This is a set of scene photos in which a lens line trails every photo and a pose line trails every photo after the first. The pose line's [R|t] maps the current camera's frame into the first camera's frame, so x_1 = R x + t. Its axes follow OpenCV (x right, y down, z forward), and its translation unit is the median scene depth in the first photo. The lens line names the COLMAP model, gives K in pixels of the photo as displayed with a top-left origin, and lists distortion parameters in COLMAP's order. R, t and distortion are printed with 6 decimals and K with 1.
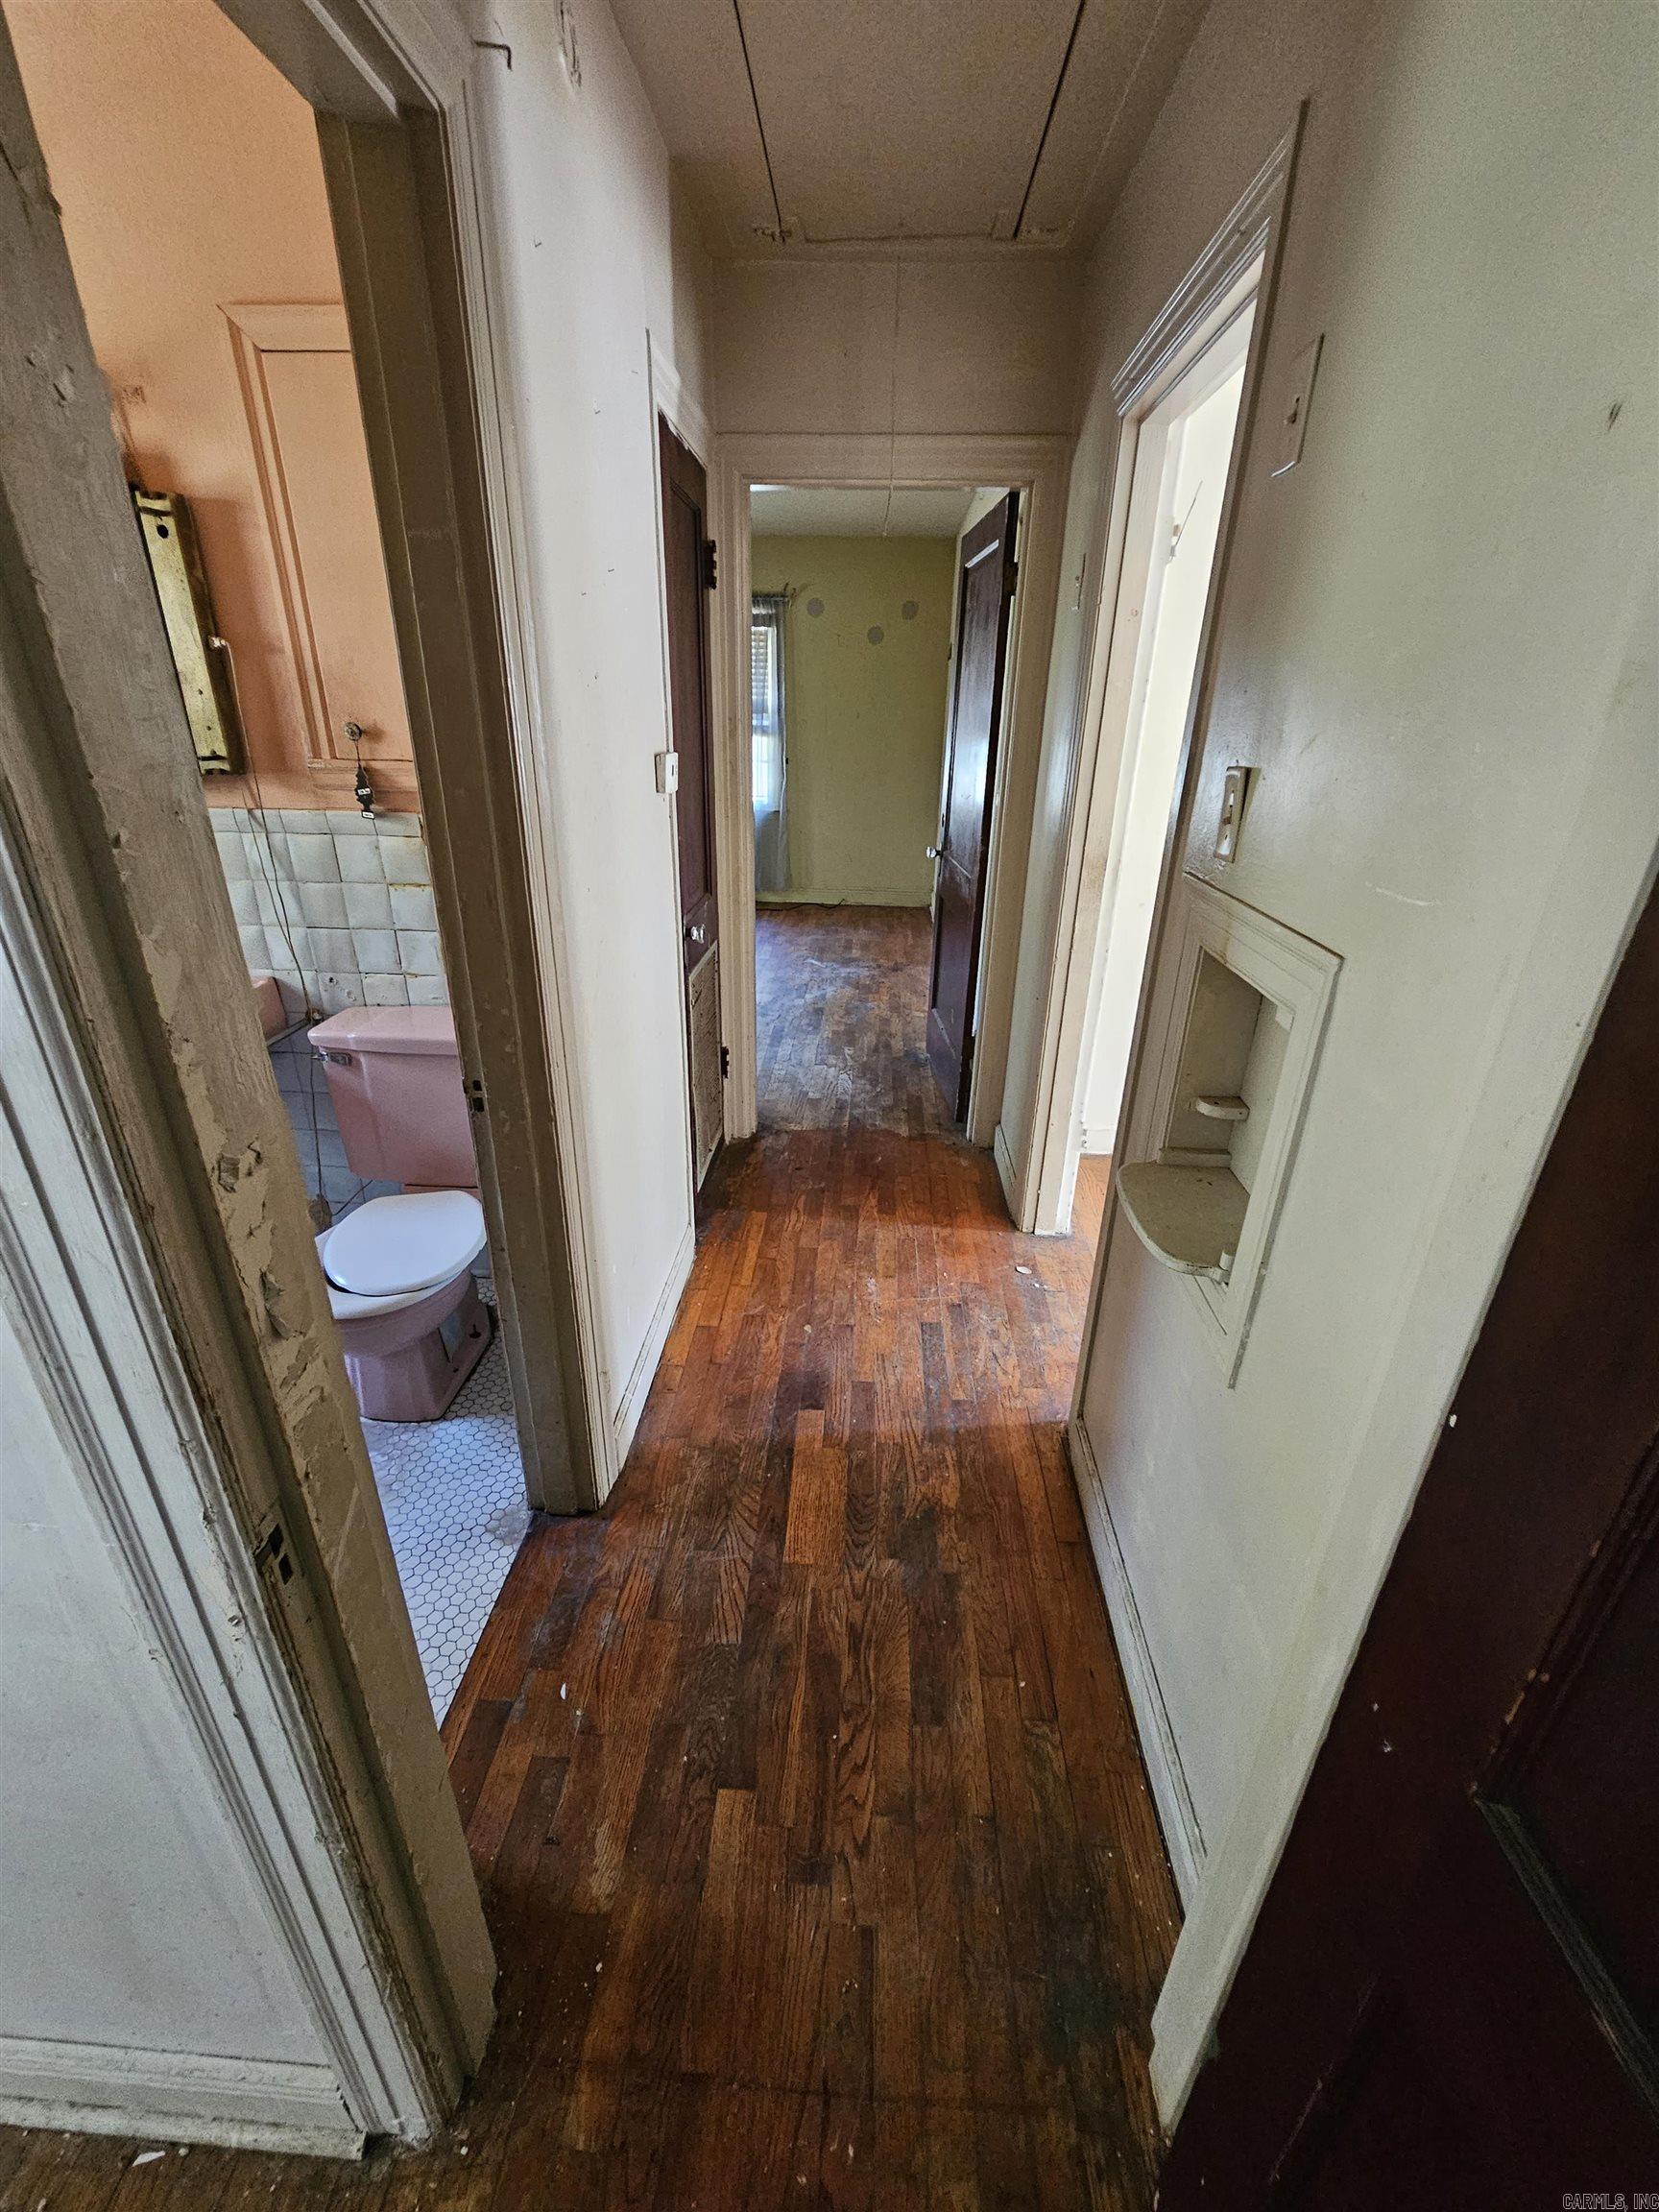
lens RADIAL K [[903.4, 0, 817.6], [0, 903.4, 1107.3], [0, 0, 1]] dist [-0.000820, 0.000846]
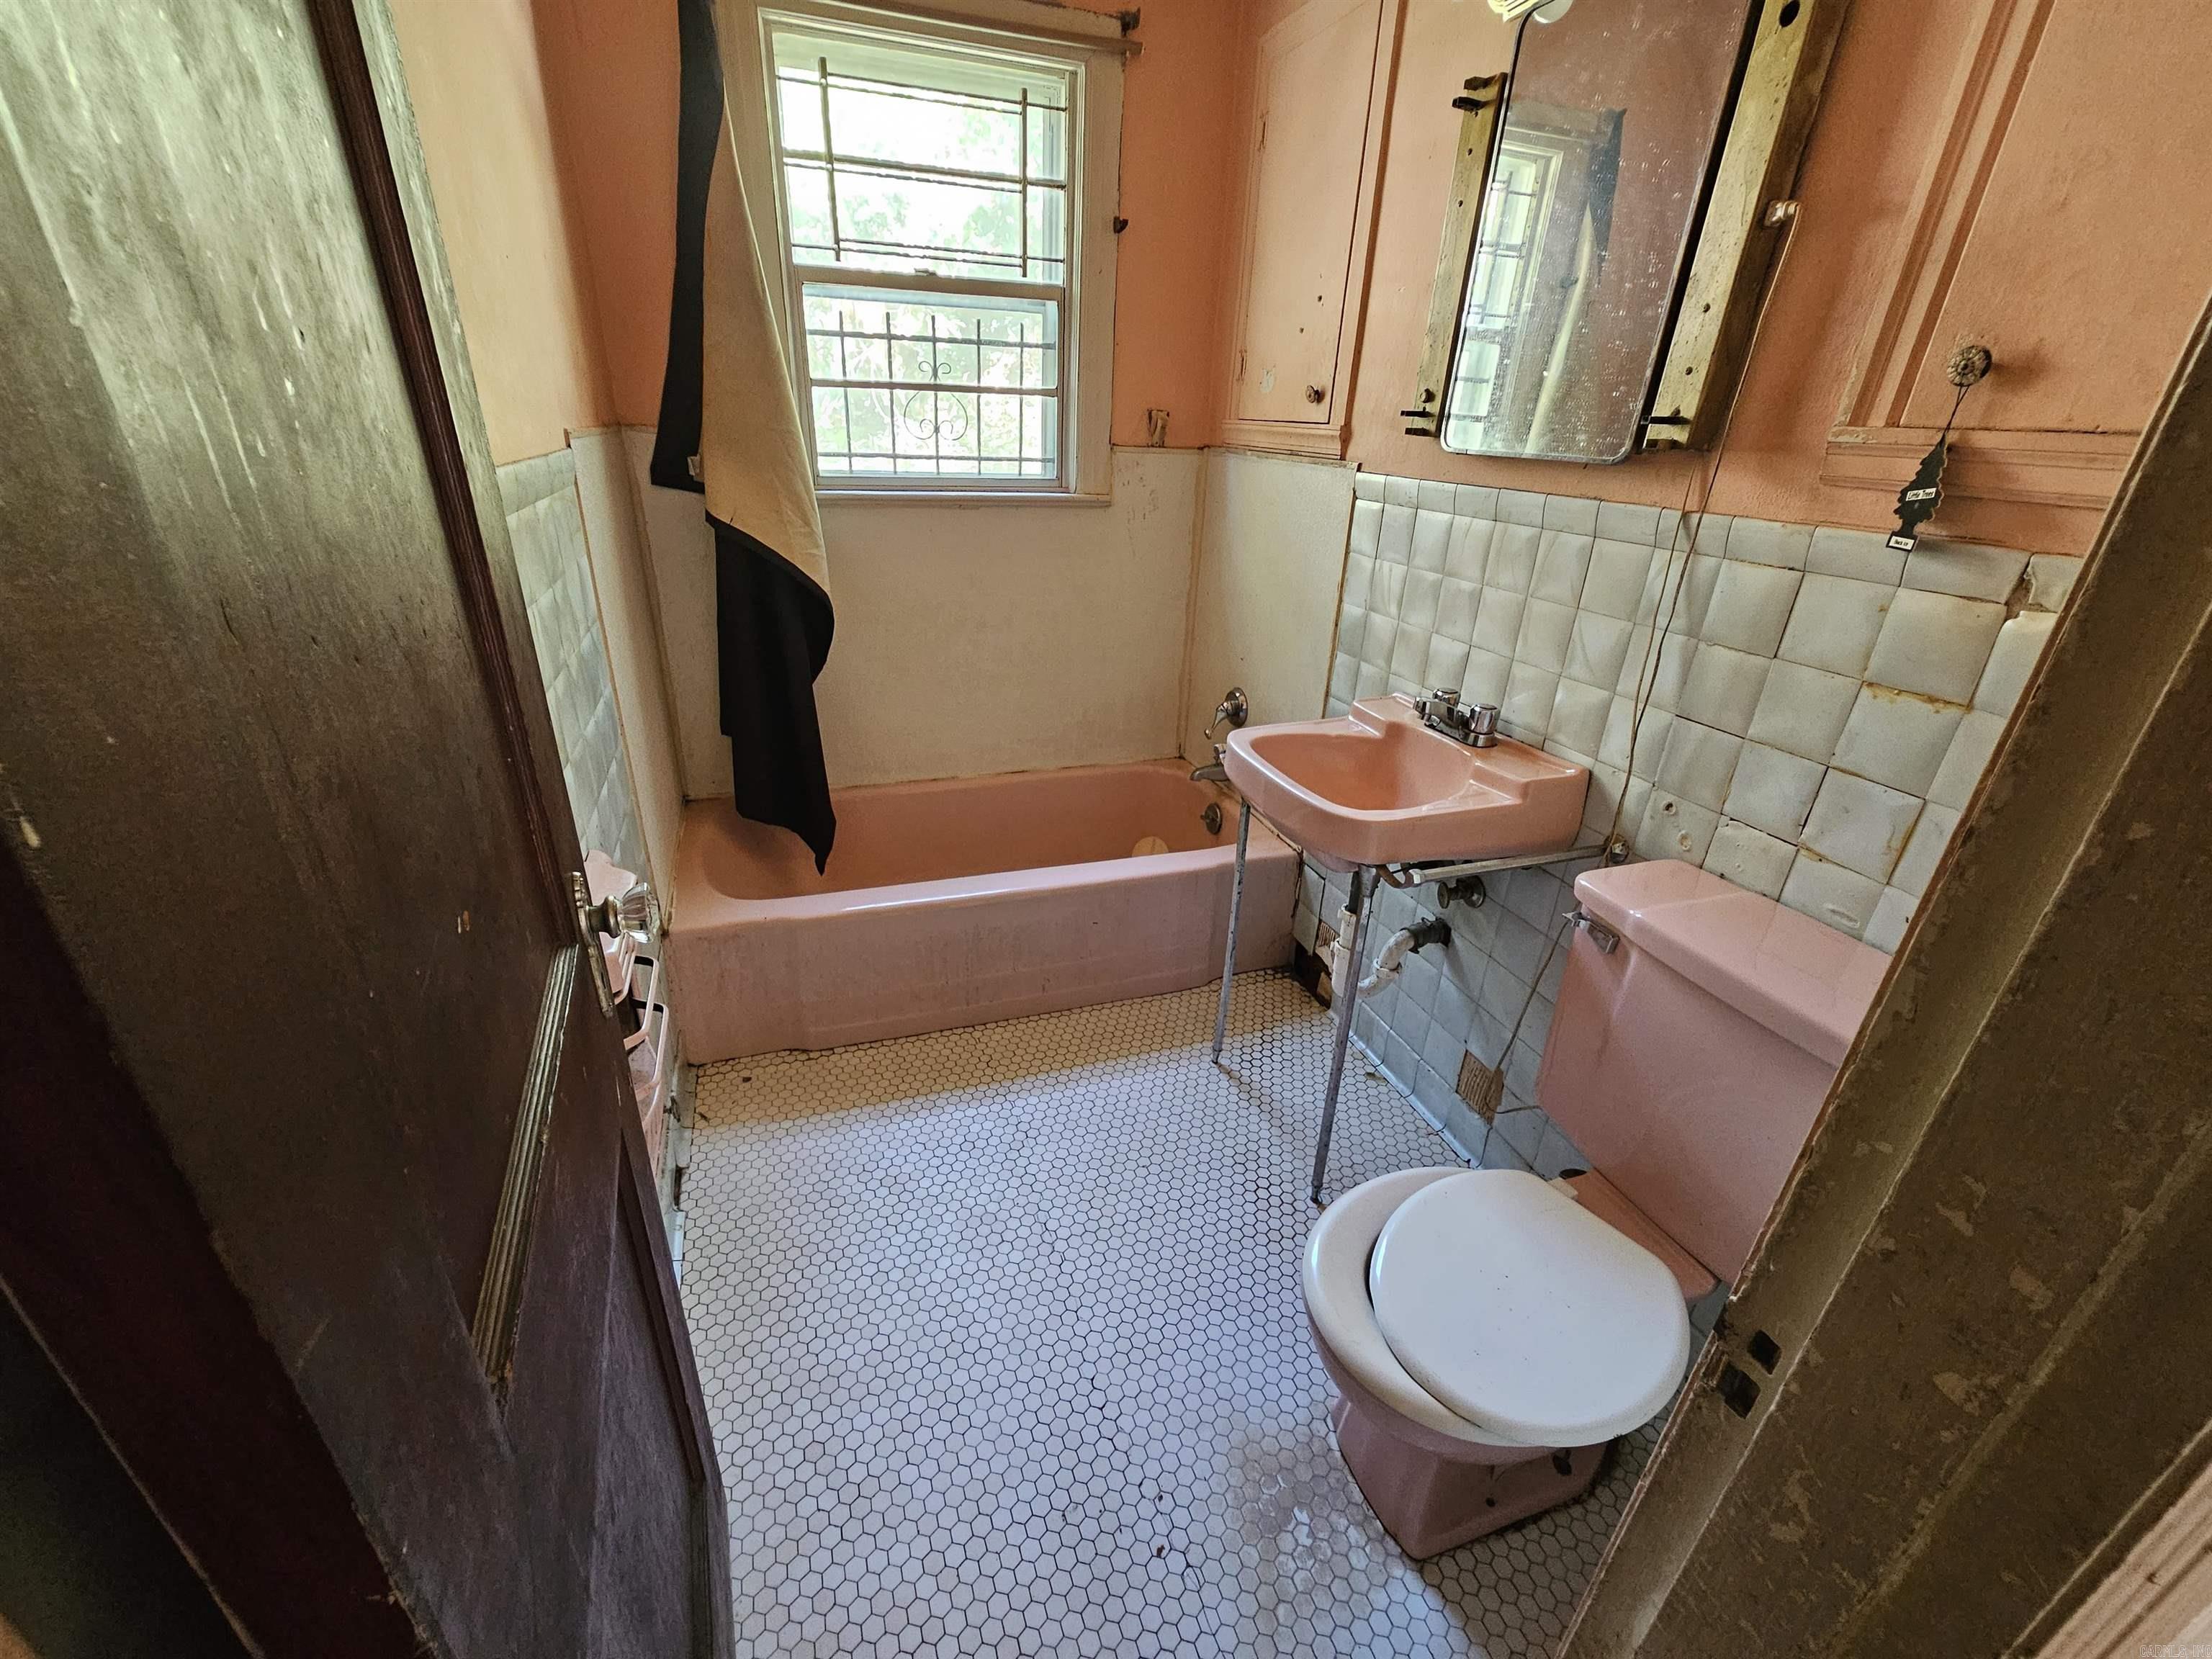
lens RADIAL K [[904.1, 0, 1101.8], [0, 904.1, 840.7], [0, 0, 1]] dist [-0.002847, -0.000139]
pose [[0.392494, 0.388941, -0.833470, -0.189491], [-0.400909, 0.887917, 0.225555, -0.111616], [0.827780, 0.245617, 0.504433, 0.417559]]
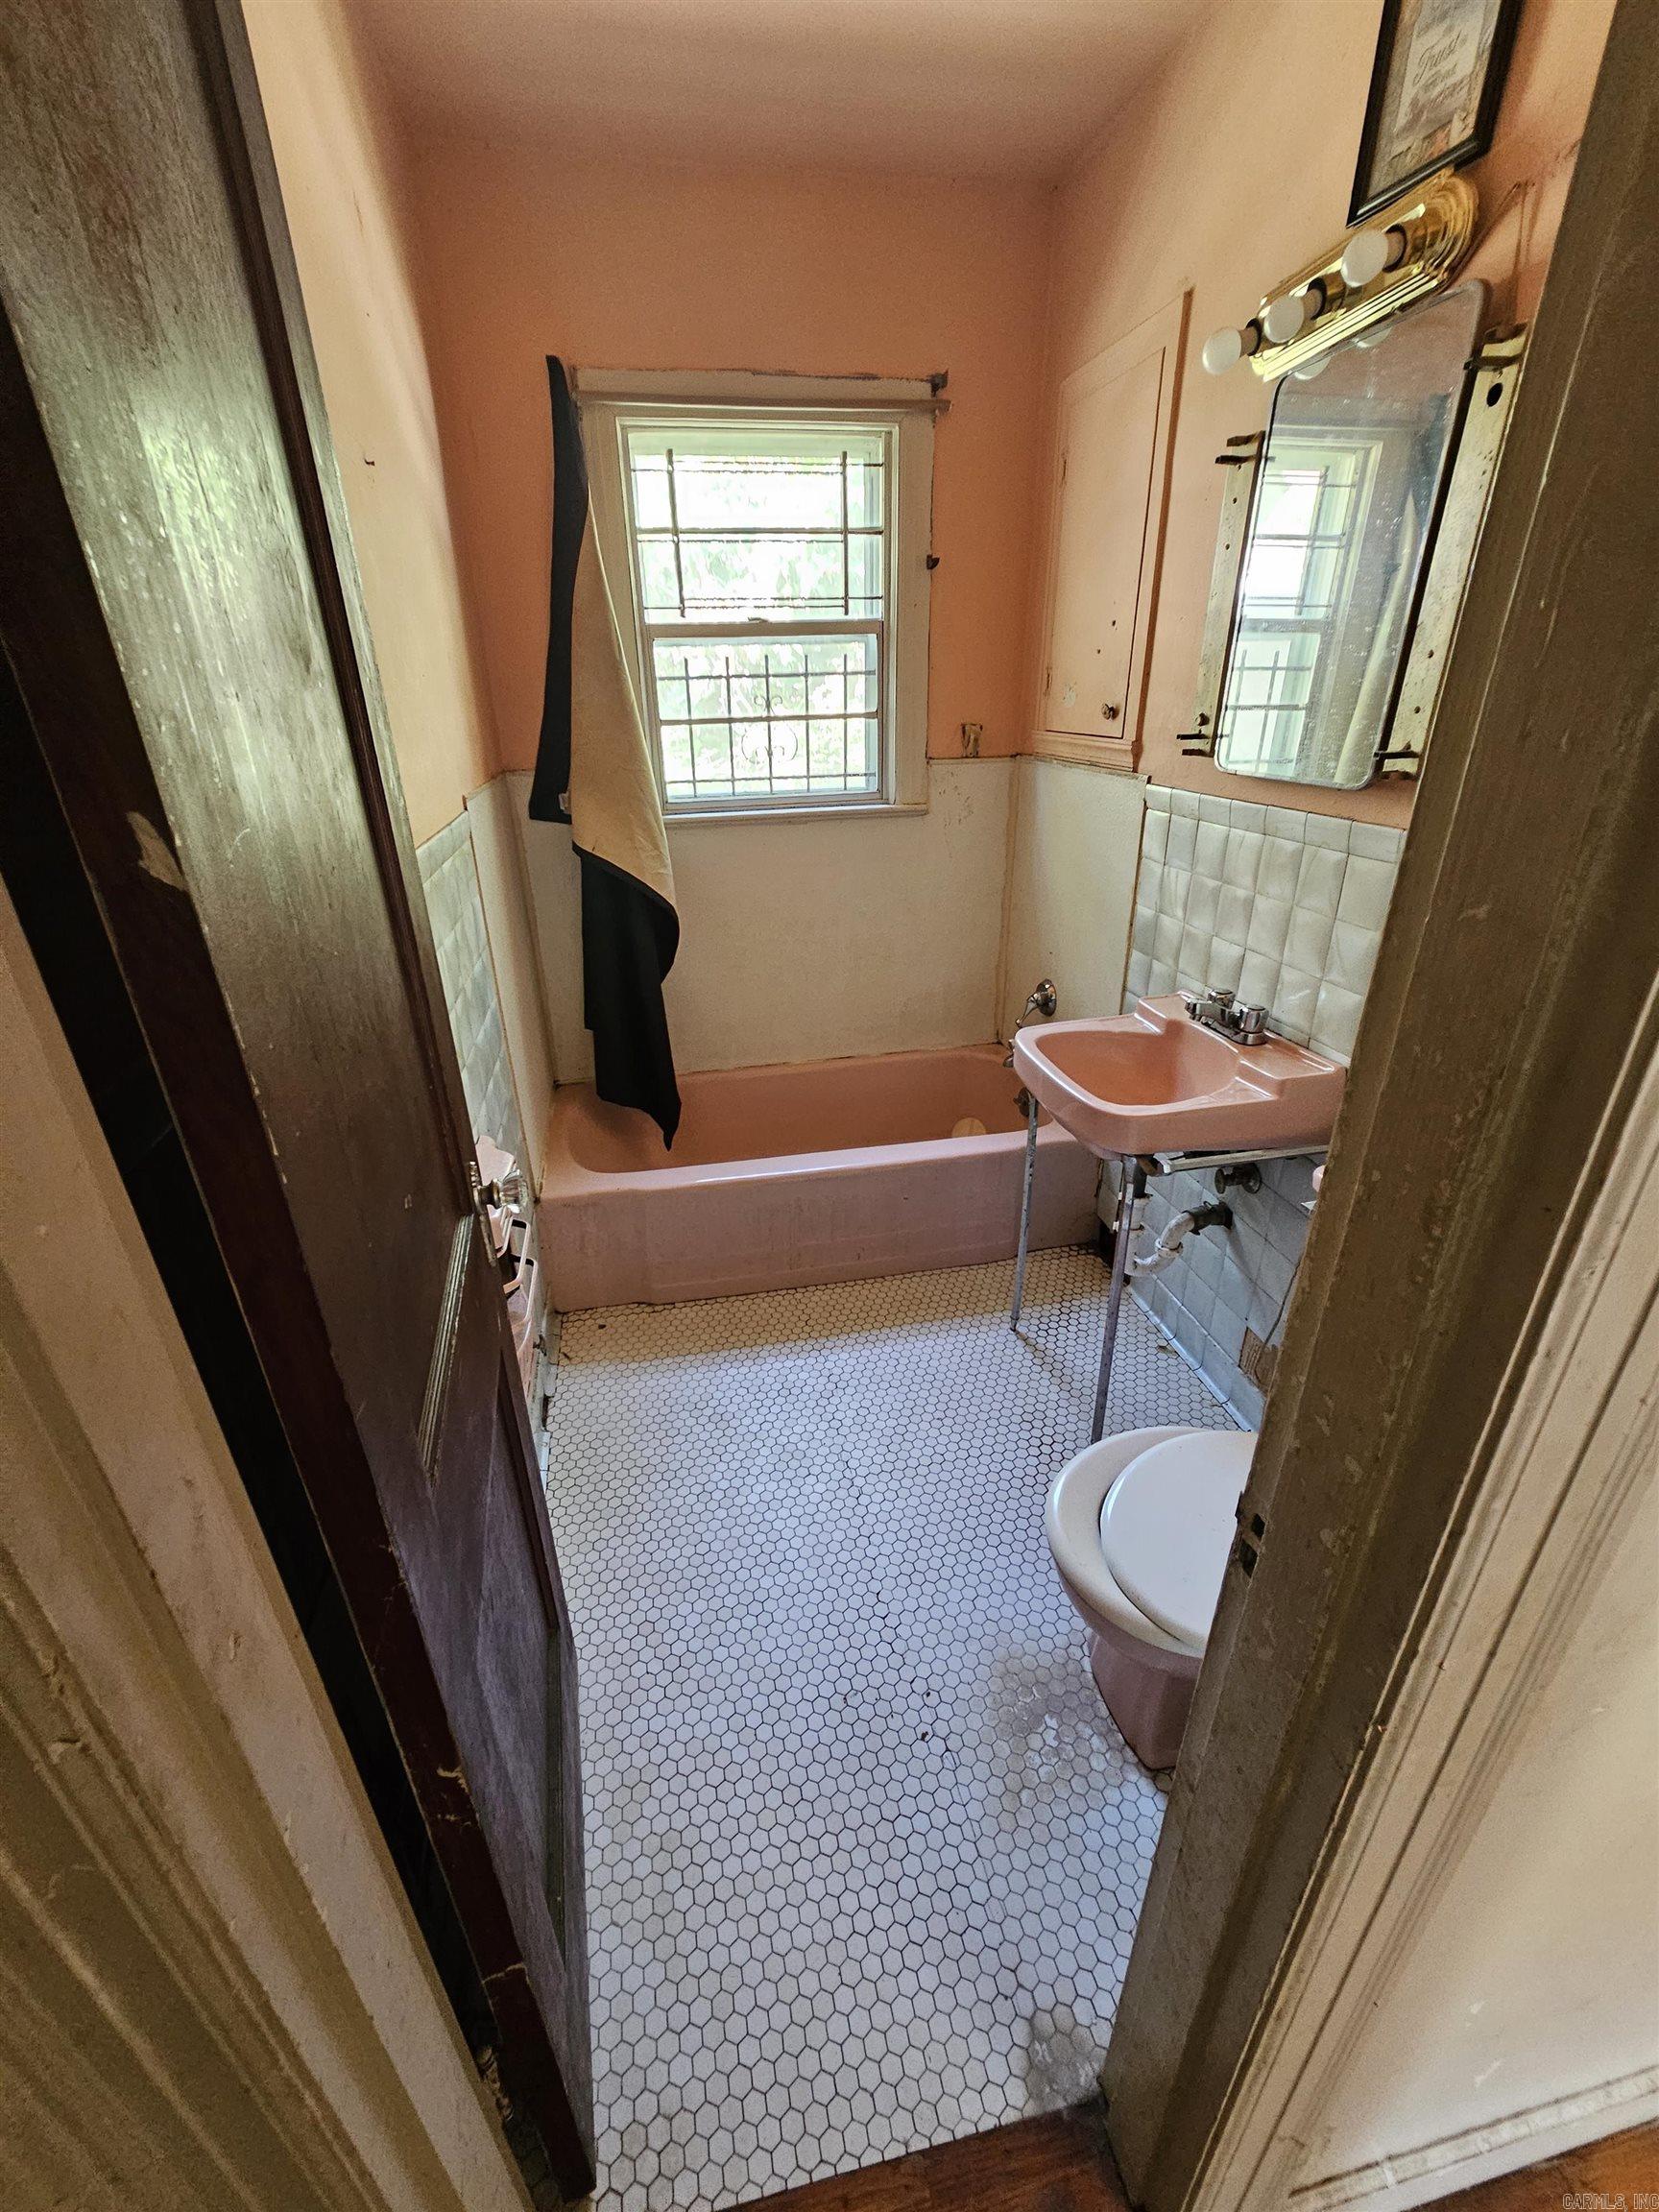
lens RADIAL K [[903.4, 0, 817.6], [0, 903.4, 1107.3], [0, 0, 1]] dist [-0.000820, 0.000846]
pose [[0.256445, 0.388312, -0.885127, -0.083099], [-0.366885, 0.886322, 0.282540, -0.175213], [0.894221, 0.252284, 0.369759, 0.407303]]
